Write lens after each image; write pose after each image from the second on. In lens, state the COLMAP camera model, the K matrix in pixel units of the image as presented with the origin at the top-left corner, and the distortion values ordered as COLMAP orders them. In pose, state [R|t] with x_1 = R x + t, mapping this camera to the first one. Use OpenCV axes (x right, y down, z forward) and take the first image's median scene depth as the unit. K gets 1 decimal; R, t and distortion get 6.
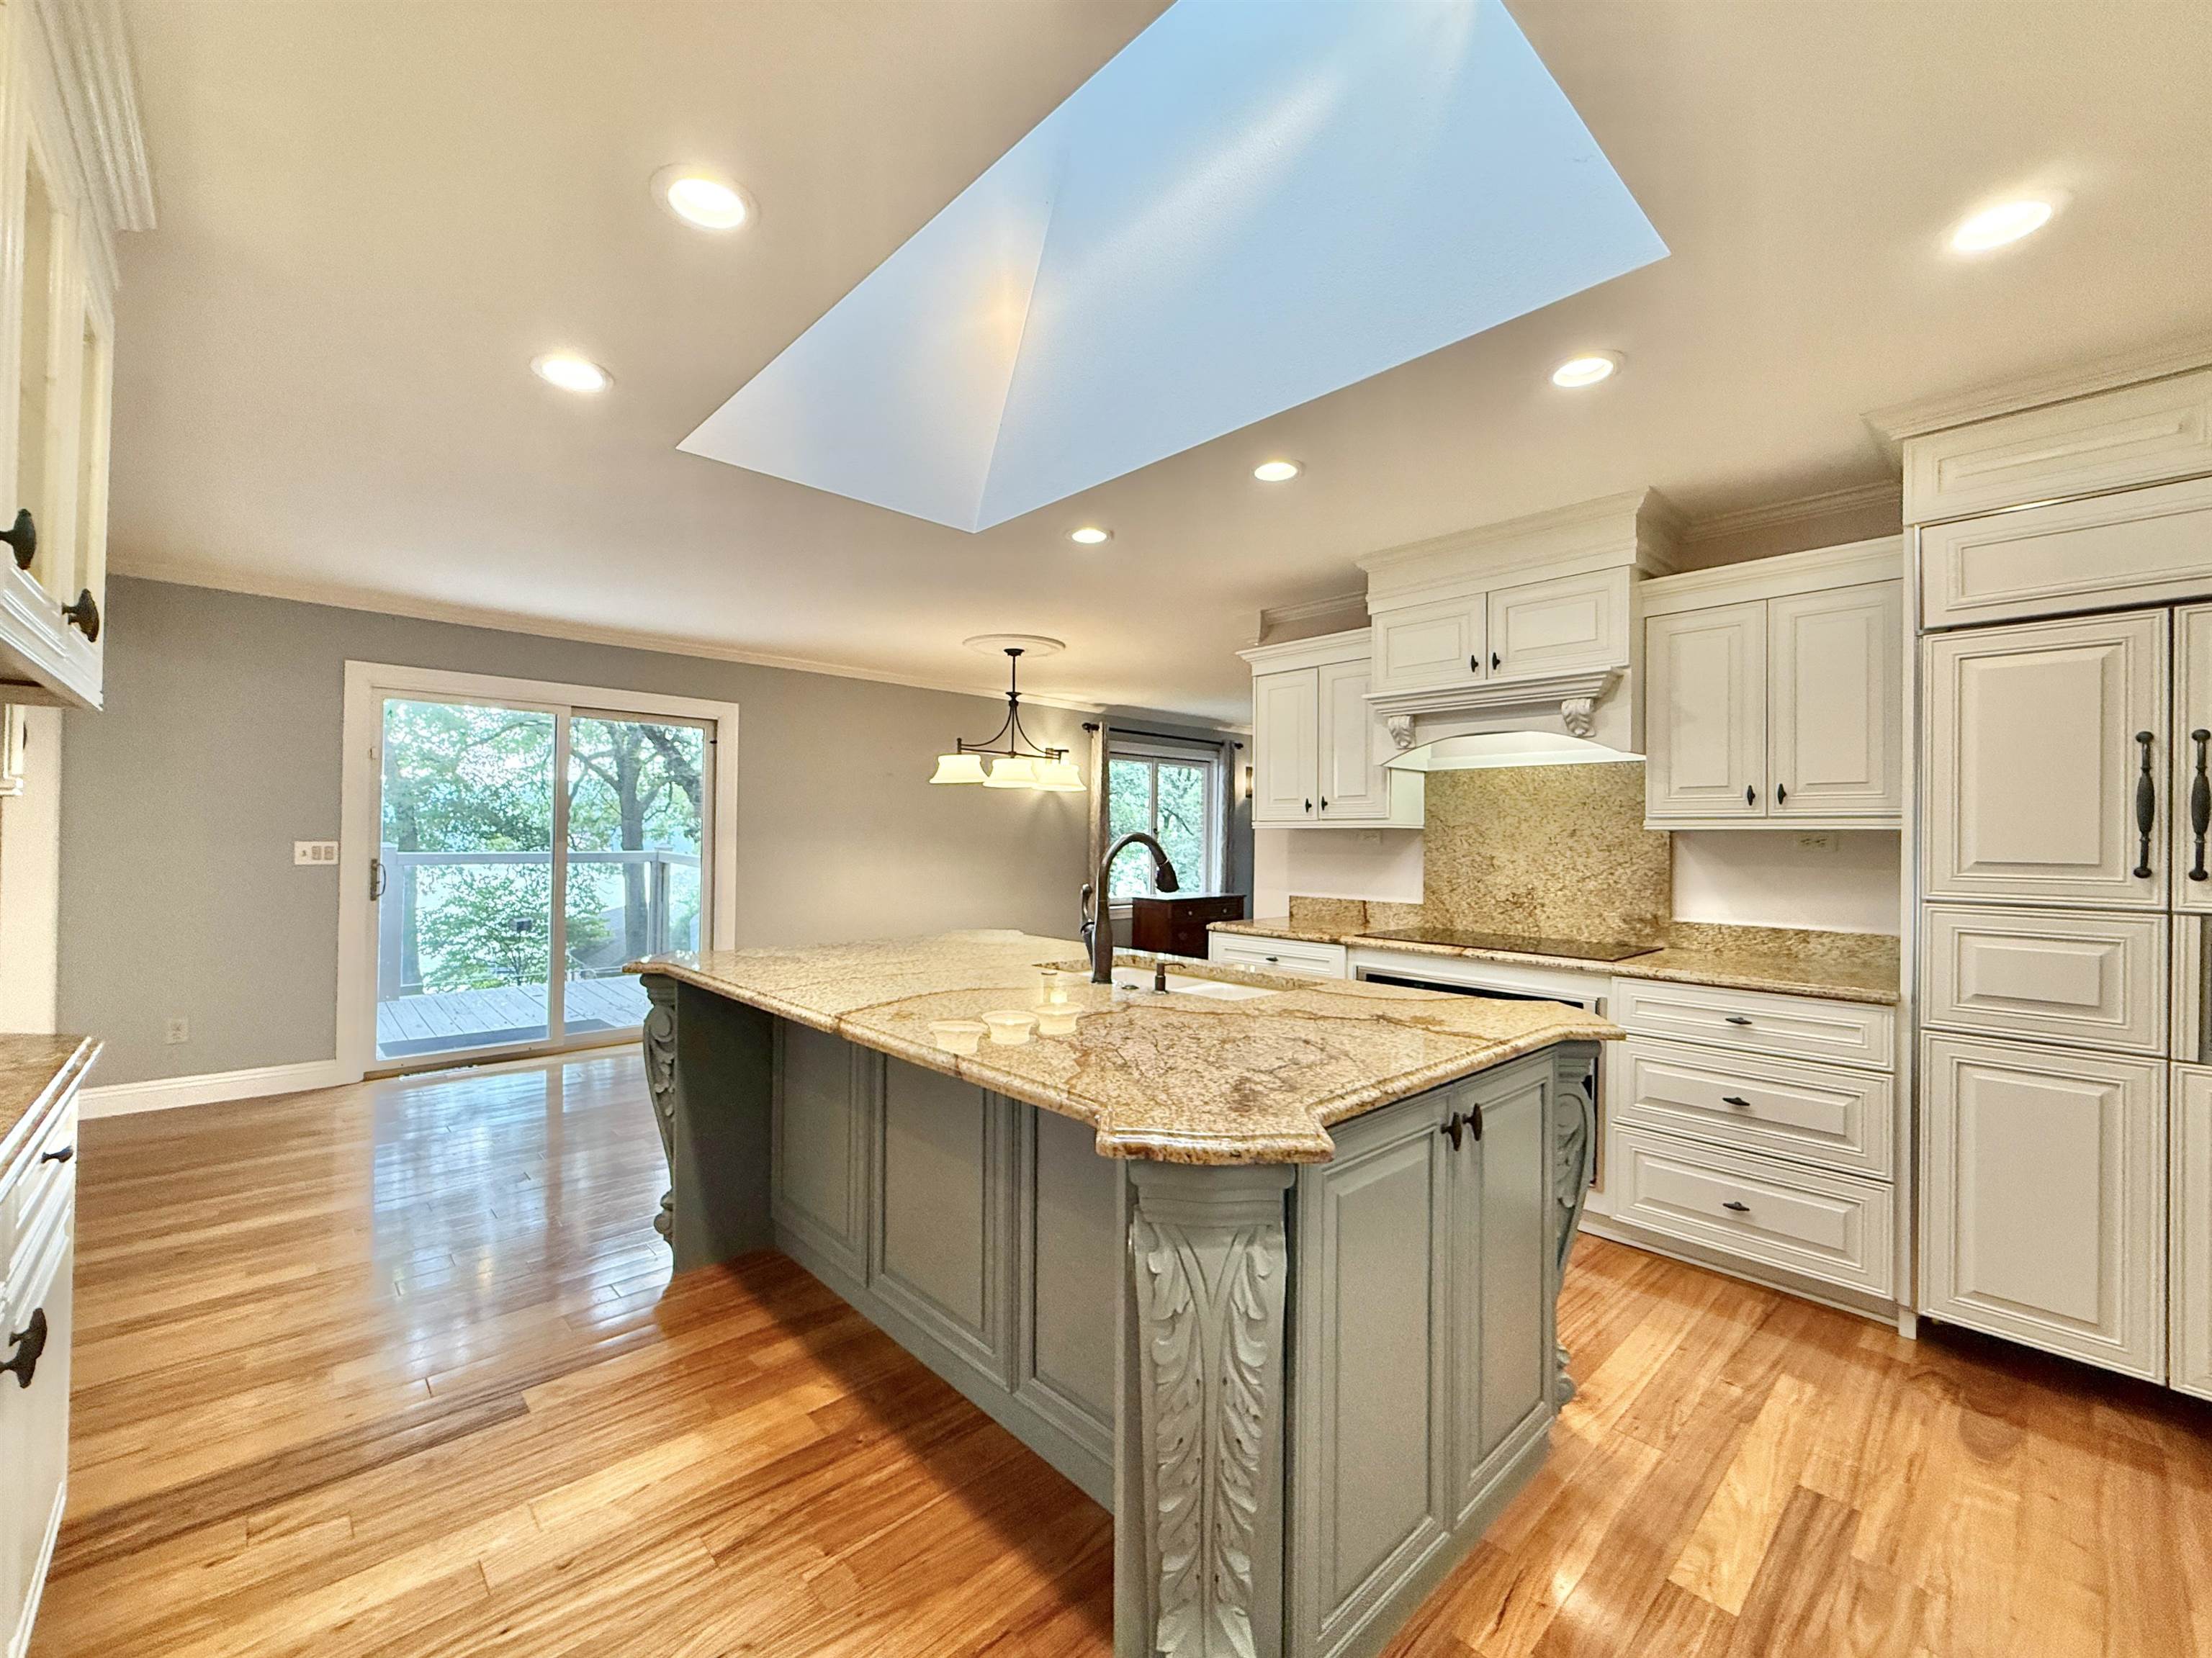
lens RADIAL K [[898.4, 0, 1106.0], [0, 898.4, 829.0], [0, 0, 1]] dist [-0.001317, -0.000475]
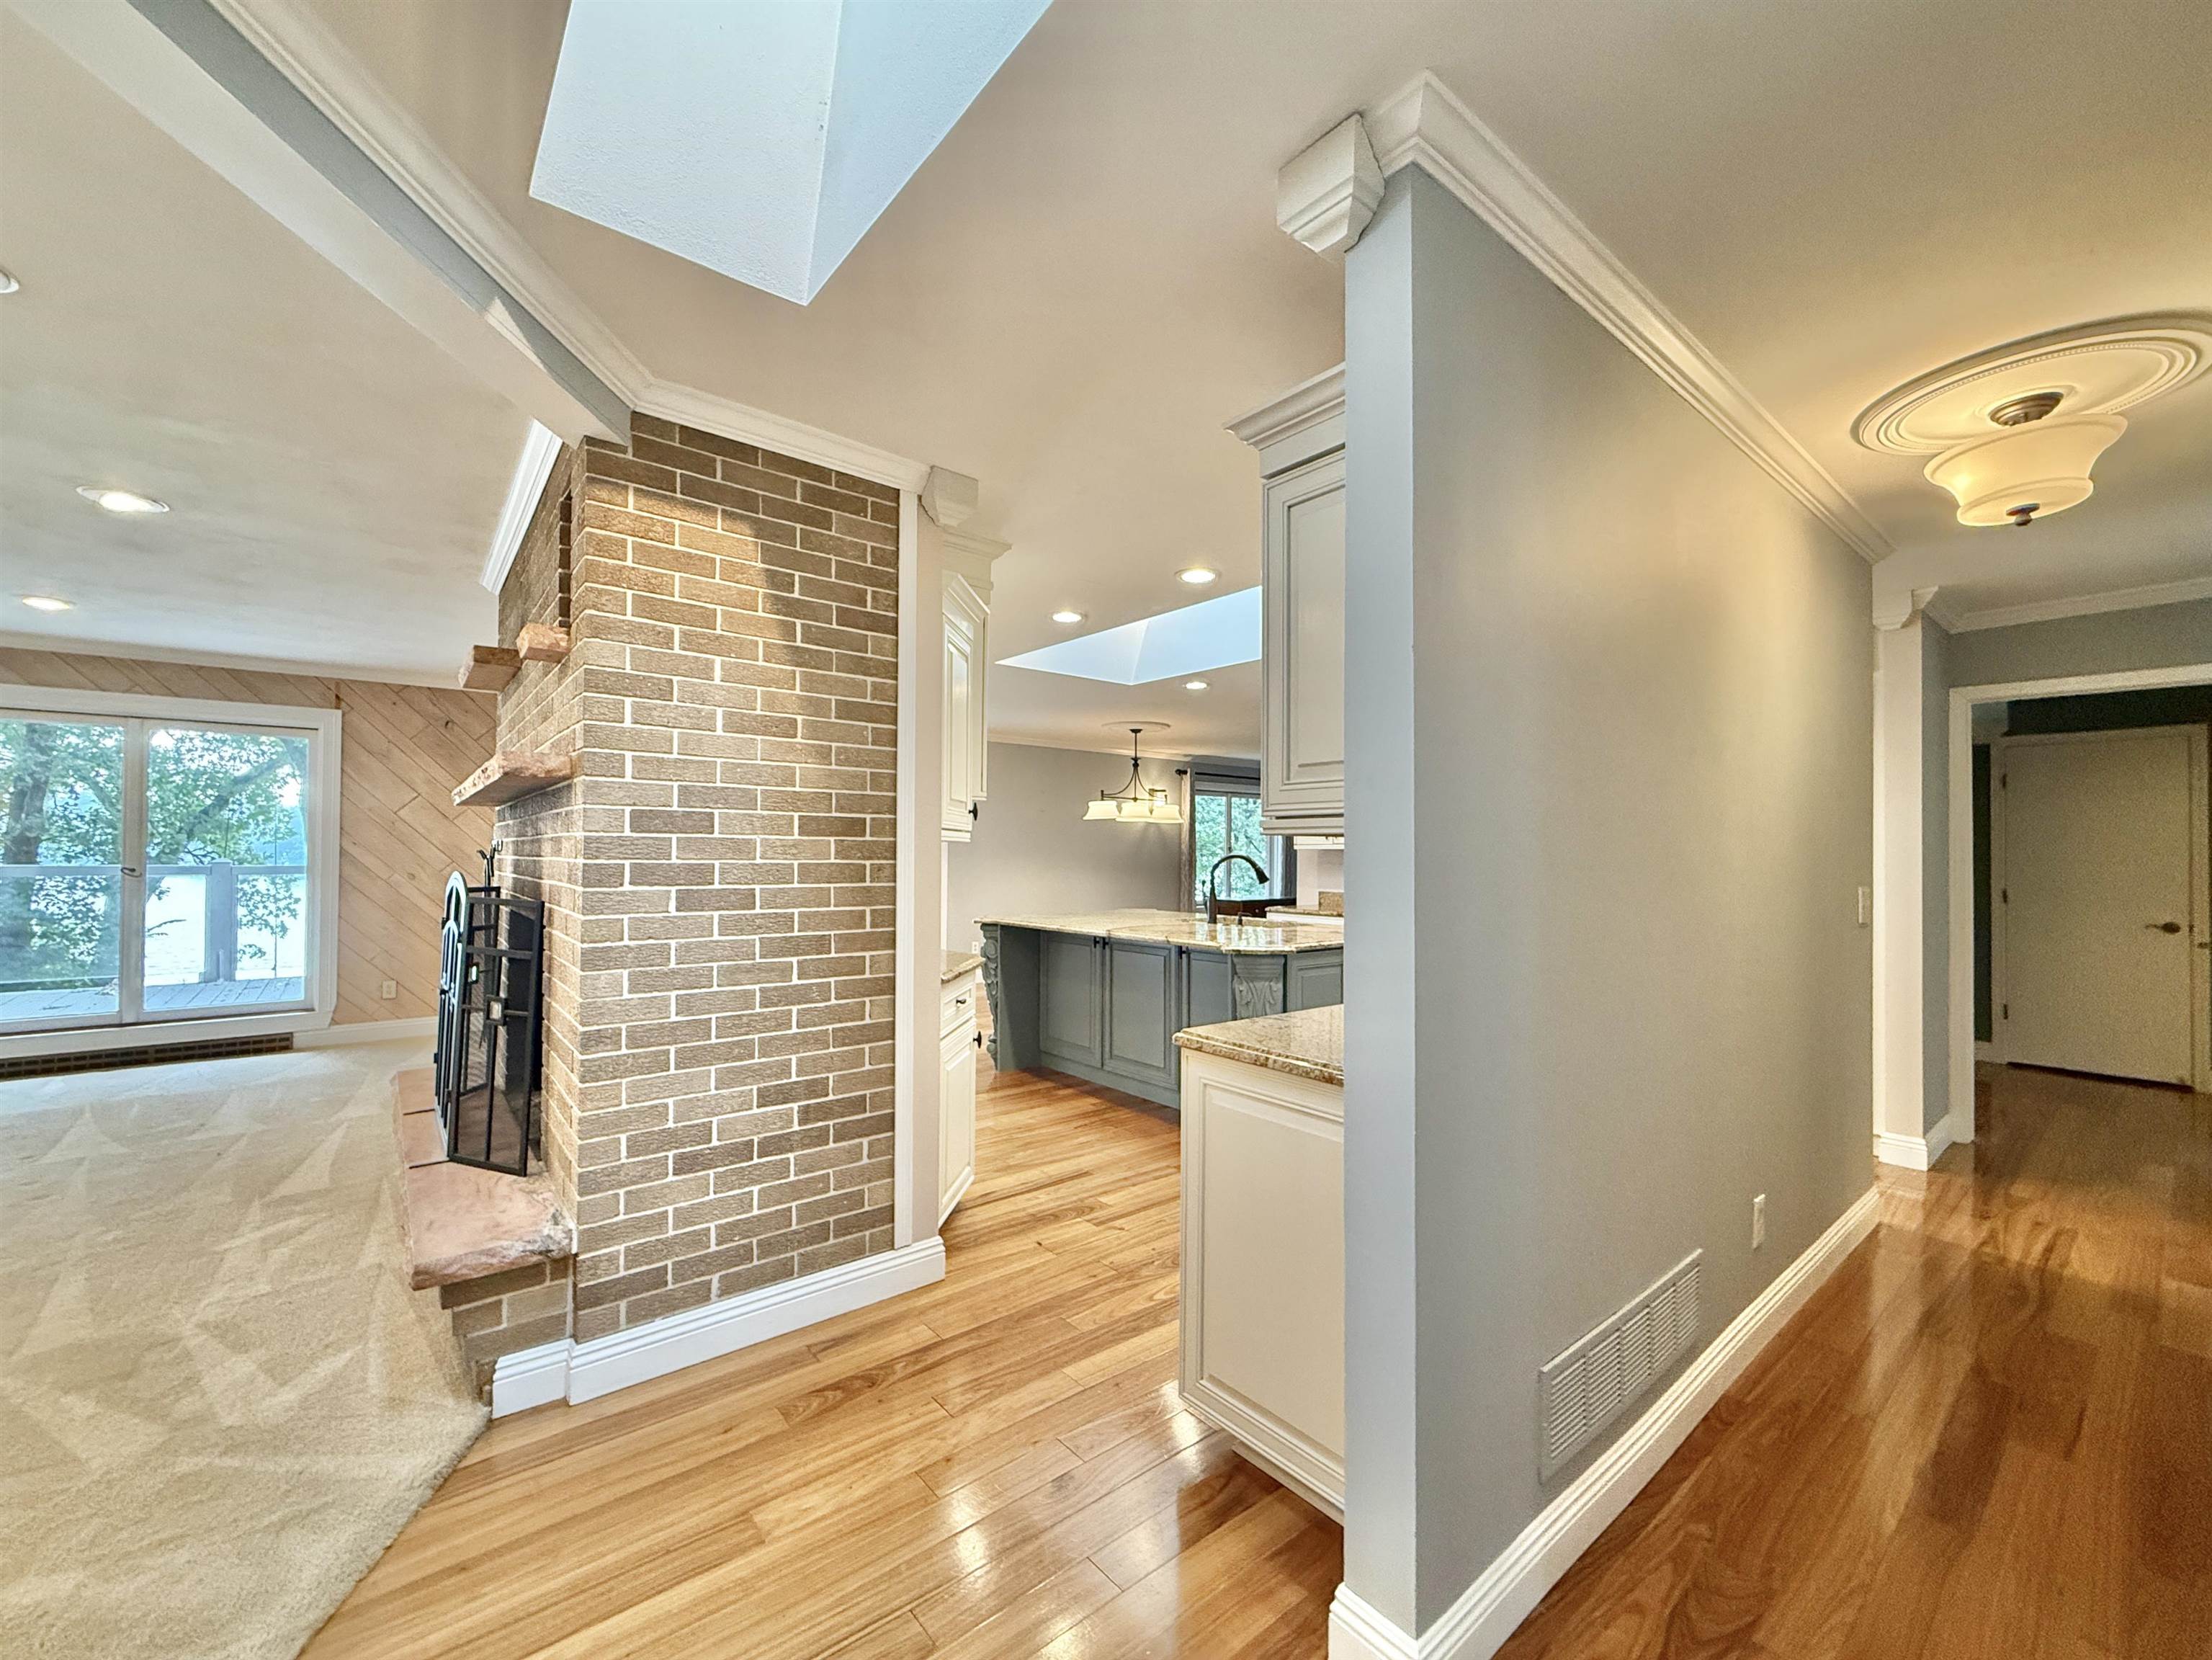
lens RADIAL K [[895.4, 0, 1104.1], [0, 895.4, 838.7], [0, 0, 1]] dist [0.000229, -0.000588]
pose [[0.996969, -0.004811, -0.077657, -0.042660], [0.004411, 0.999976, -0.005321, -0.010288], [0.077680, 0.004962, 0.996966, -0.515807]]
